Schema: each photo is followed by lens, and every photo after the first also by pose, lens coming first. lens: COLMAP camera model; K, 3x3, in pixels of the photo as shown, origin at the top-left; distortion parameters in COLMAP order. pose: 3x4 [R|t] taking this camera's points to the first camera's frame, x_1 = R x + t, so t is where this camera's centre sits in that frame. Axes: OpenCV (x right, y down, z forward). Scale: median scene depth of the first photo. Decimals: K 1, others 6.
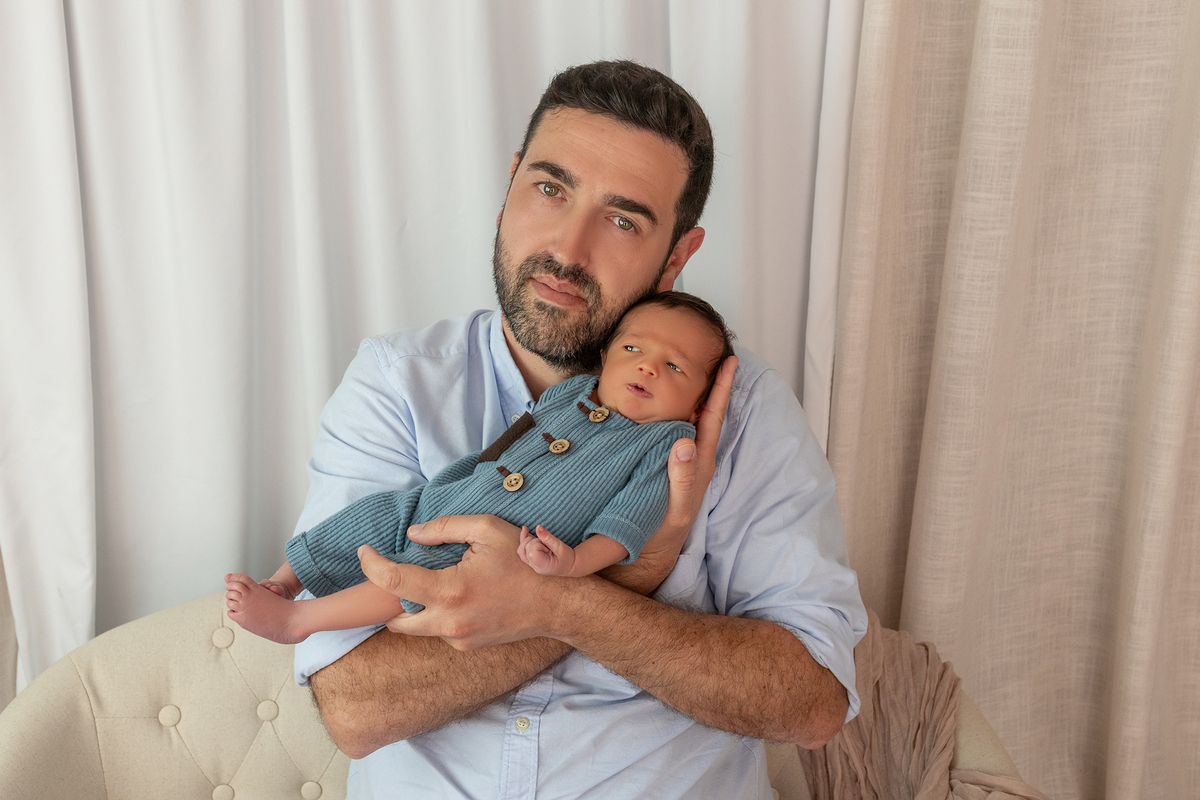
lens RADIAL K [[1148.3, 0, 606.8], [0, 1148.3, 384.9], [0, 0, 1]] dist [-0.001108, -0.014164]
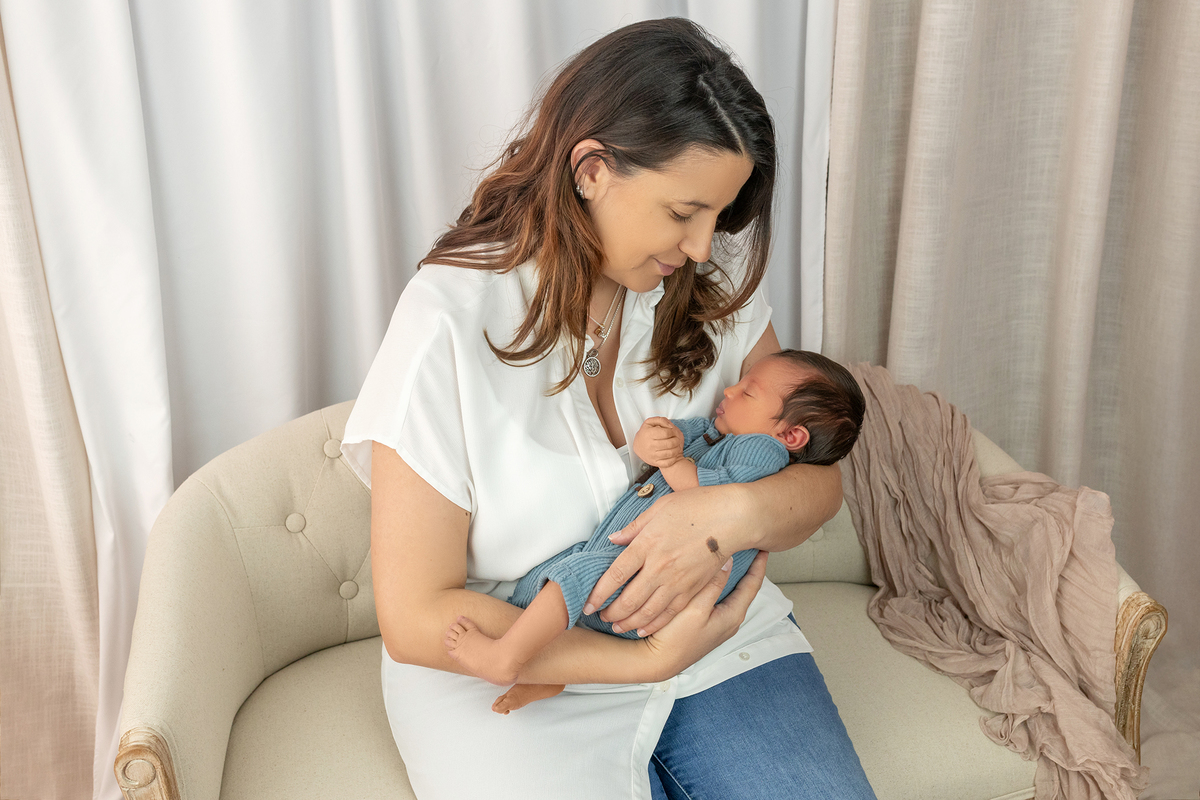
lens RADIAL K [[1148.3, 0, 606.8], [0, 1148.3, 384.9], [0, 0, 1]] dist [-0.001108, -0.014164]
pose [[0.978049, -0.097315, 0.184253, -0.248322], [0.081586, 0.992492, 0.091122, 0.075327], [-0.191737, -0.074089, 0.978646, -0.091726]]
